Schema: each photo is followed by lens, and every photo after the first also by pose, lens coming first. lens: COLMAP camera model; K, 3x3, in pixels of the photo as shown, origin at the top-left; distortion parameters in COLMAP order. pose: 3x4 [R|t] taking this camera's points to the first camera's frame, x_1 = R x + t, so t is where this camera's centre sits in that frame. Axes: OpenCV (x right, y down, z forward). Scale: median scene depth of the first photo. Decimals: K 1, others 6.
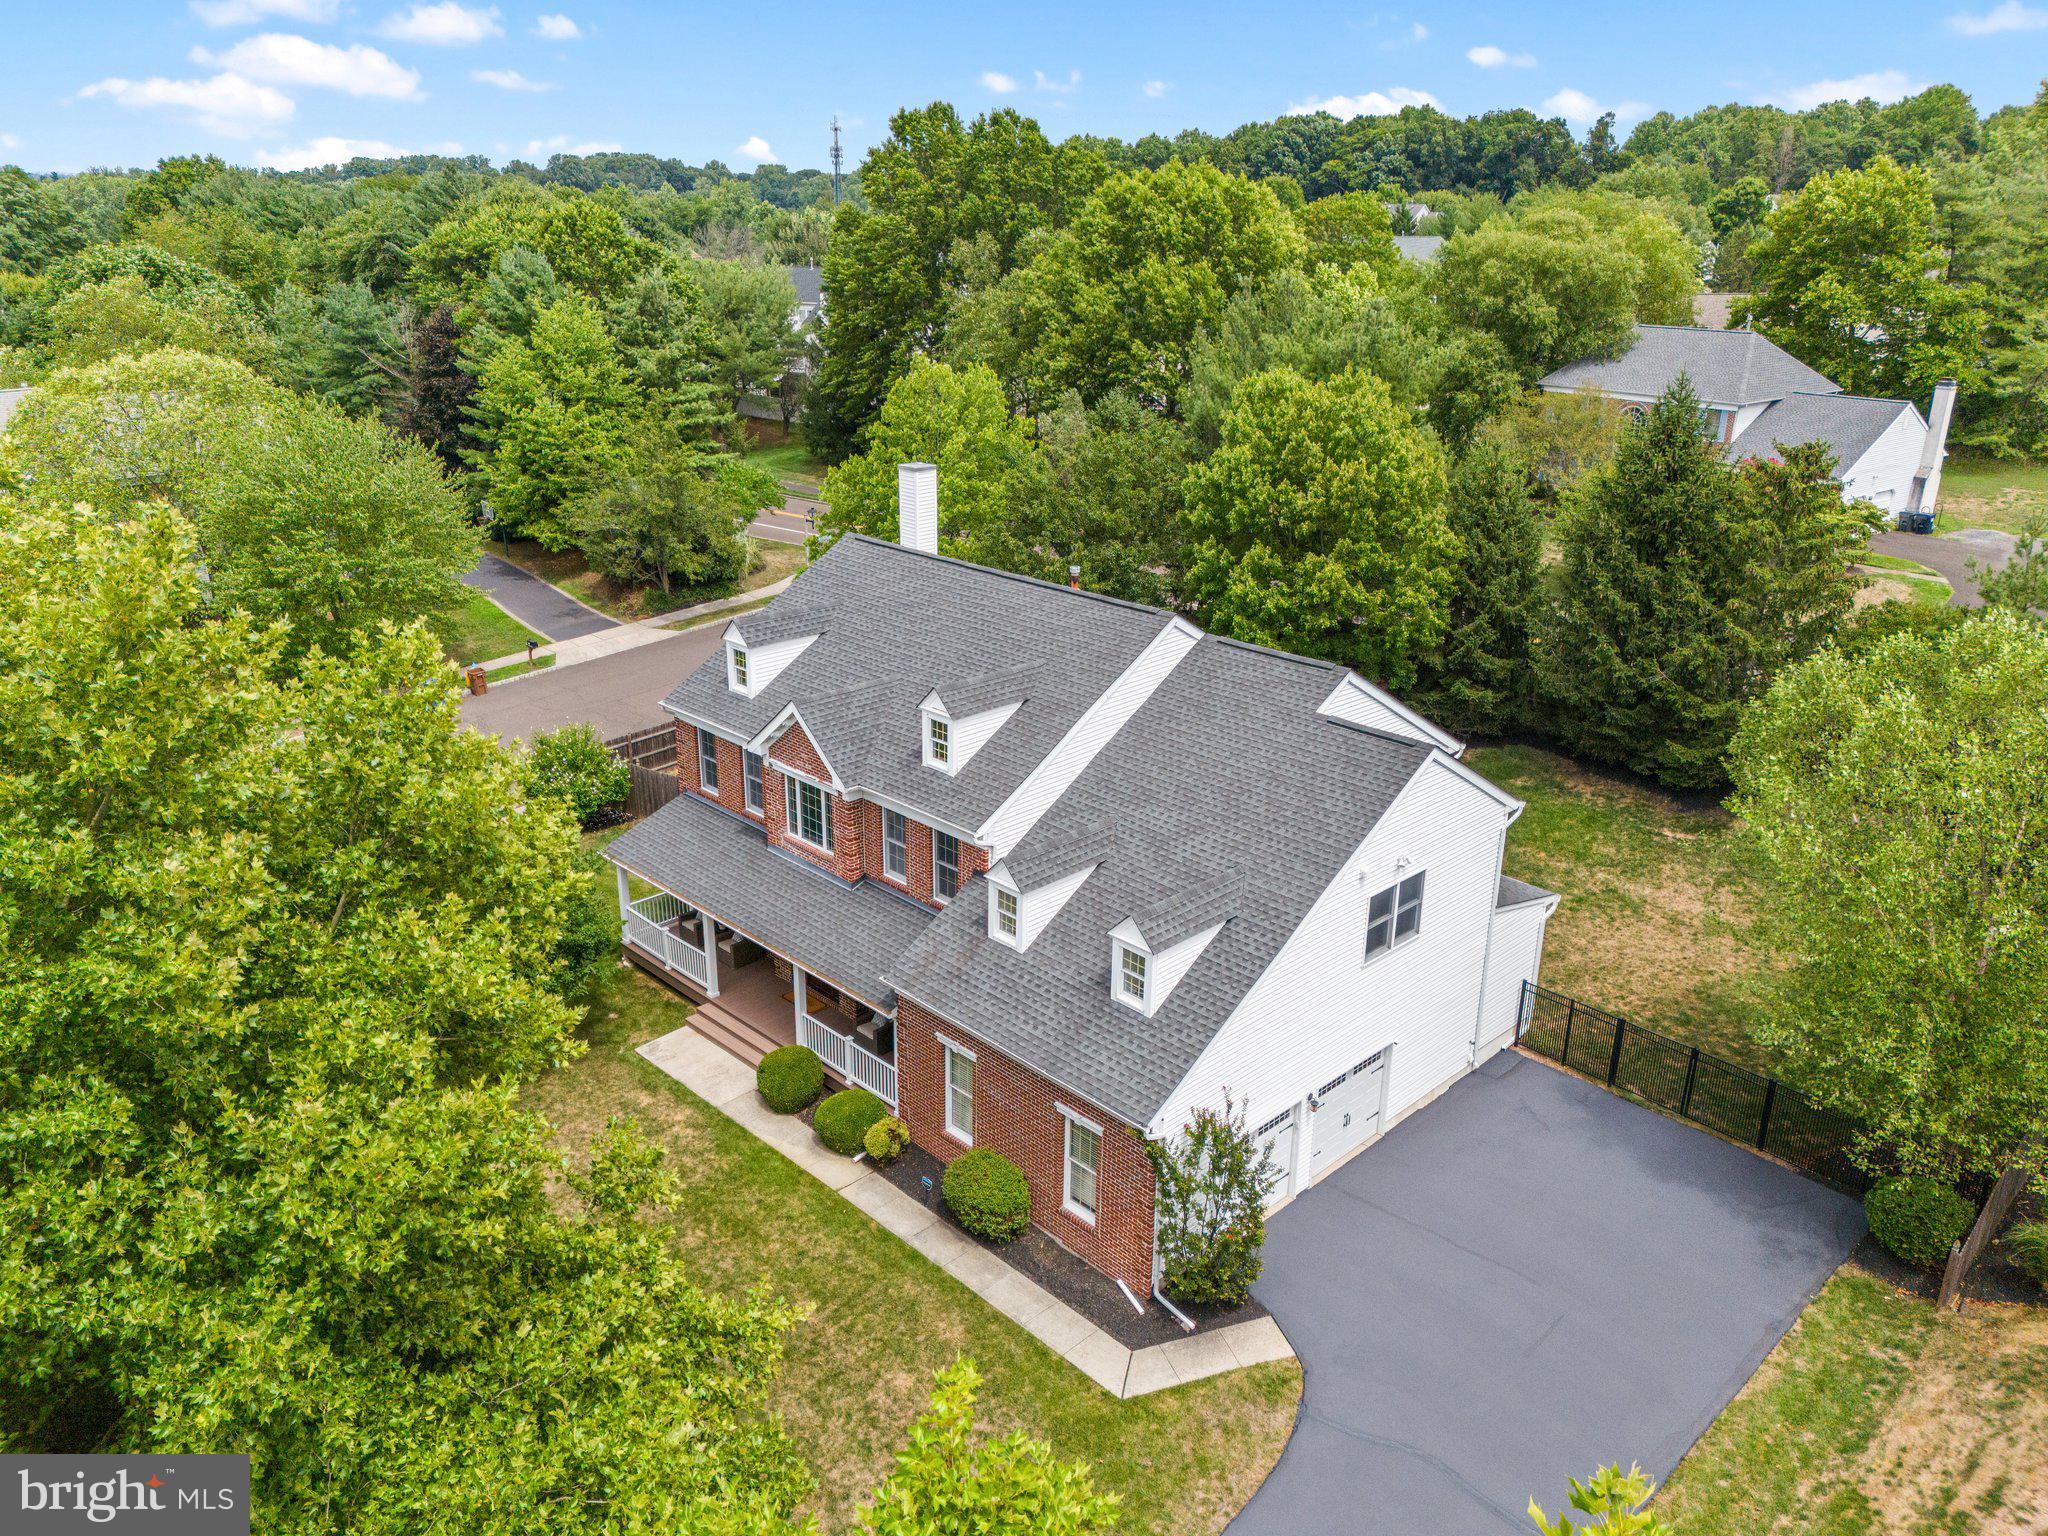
lens RADIAL K [[1498.8, 0, 1030.2], [0, 1498.8, 765.6], [0, 0, 1]] dist [0.067311, -0.056937]
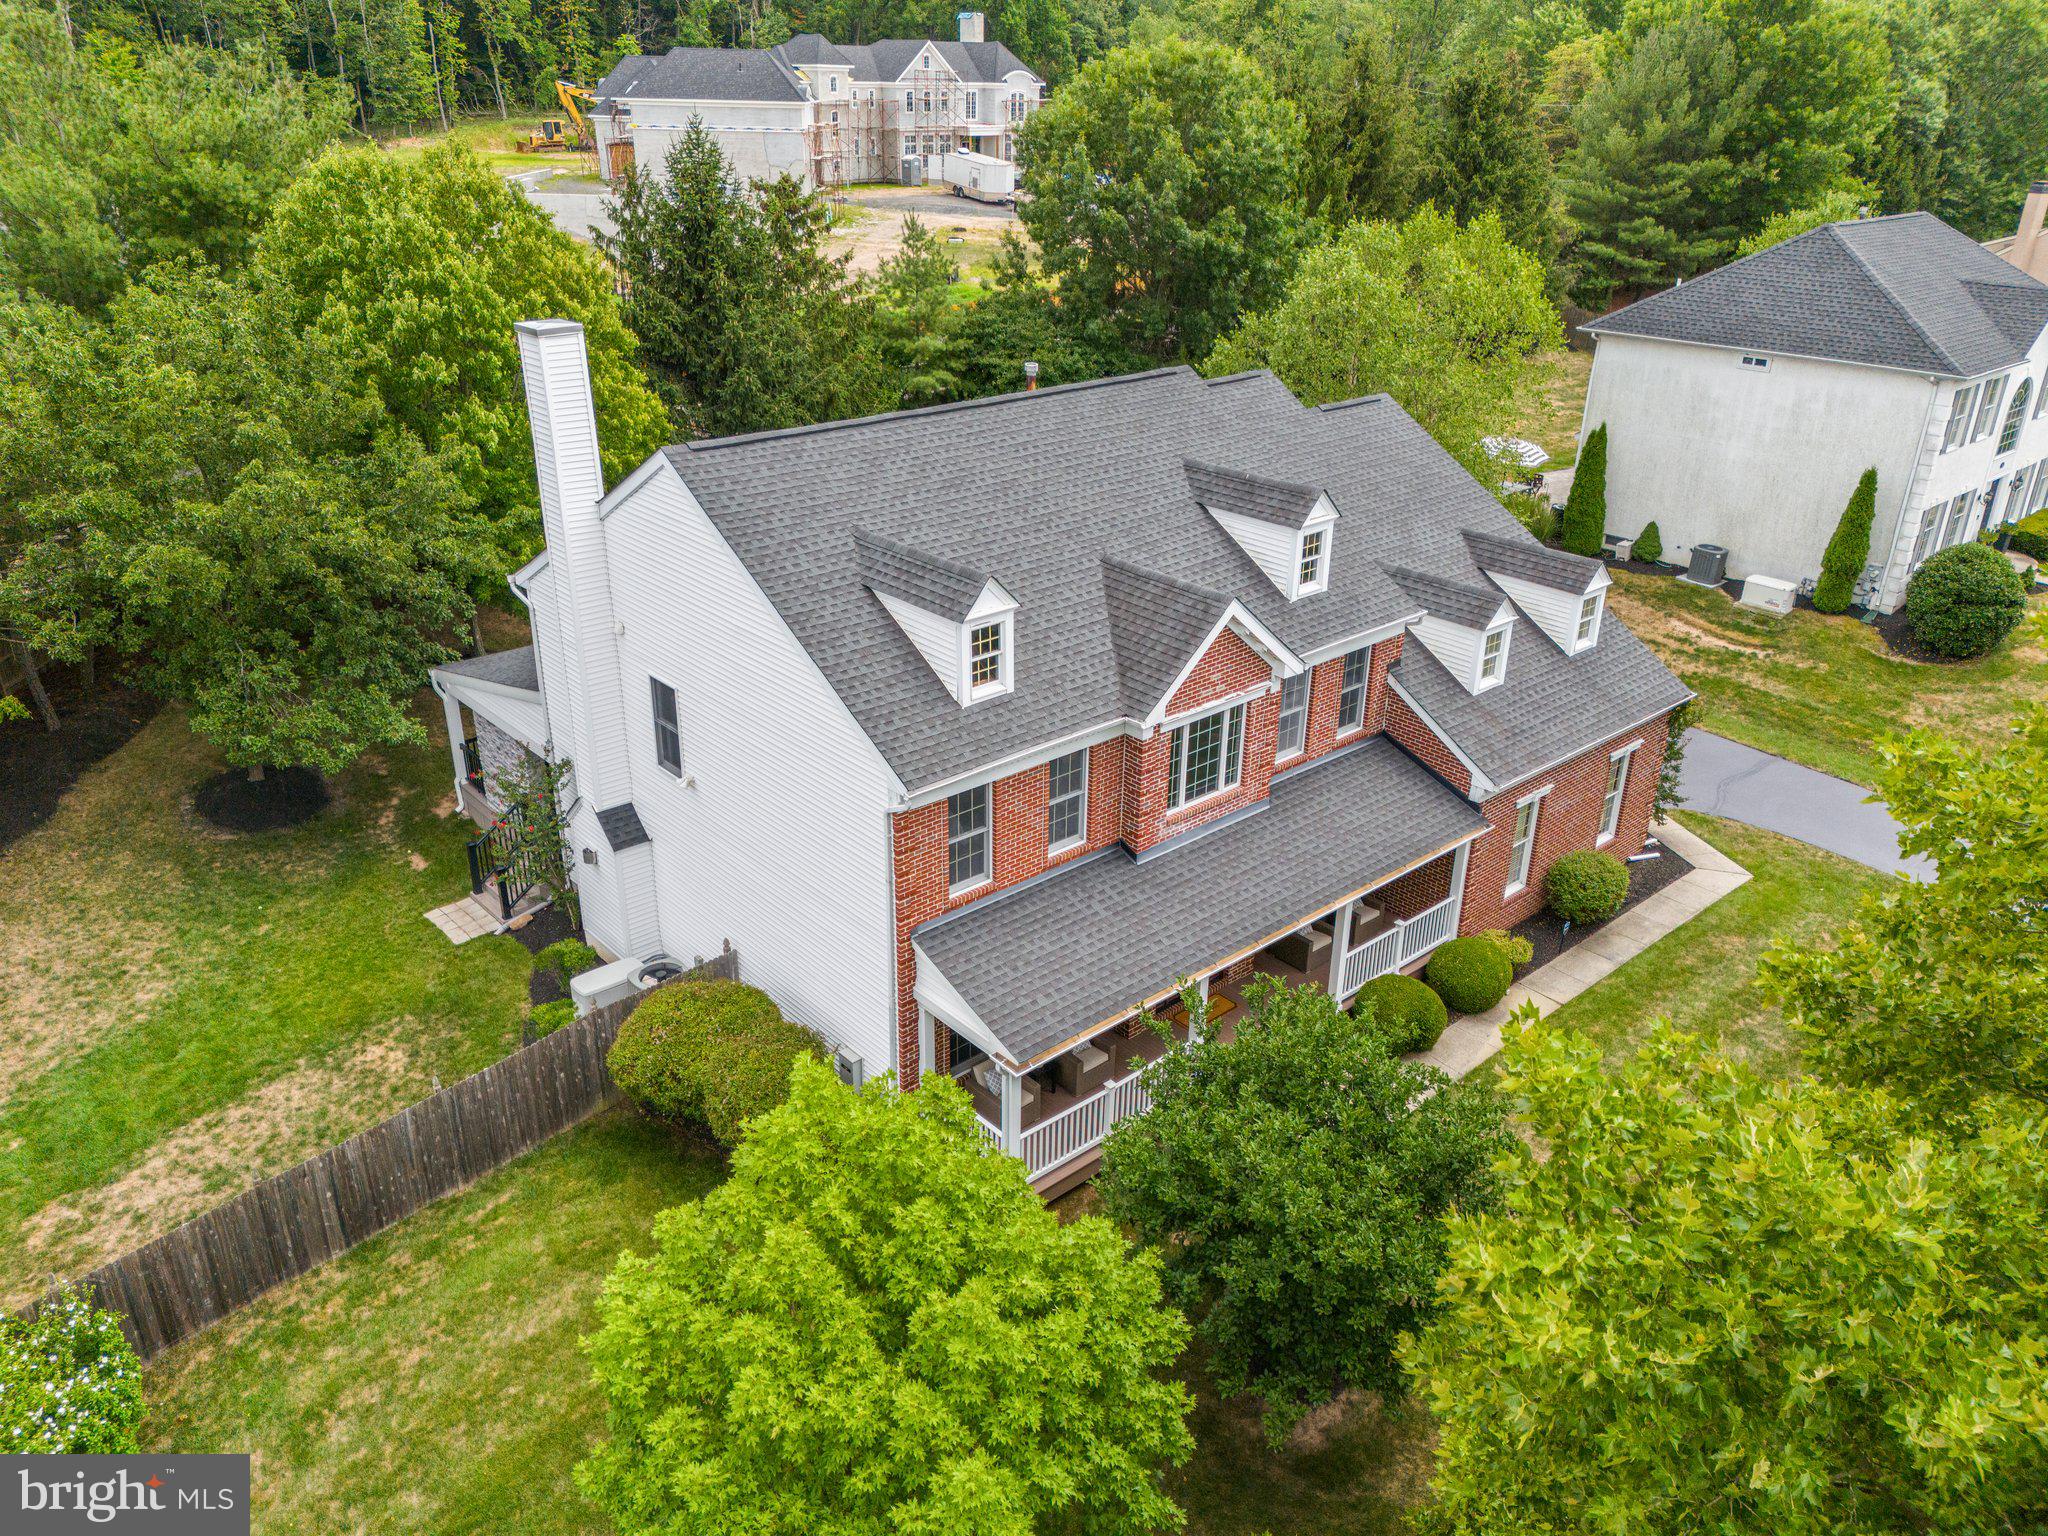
lens RADIAL K [[1498.8, 0, 1029.0], [0, 1498.8, 760.1], [0, 0, 1]] dist [0.067311, -0.056937]
pose [[0.053302, -0.431156, 0.900702, -0.793201], [0.329879, 0.858948, 0.391647, -0.272828], [-0.942517, 0.276247, 0.188013, 0.953283]]
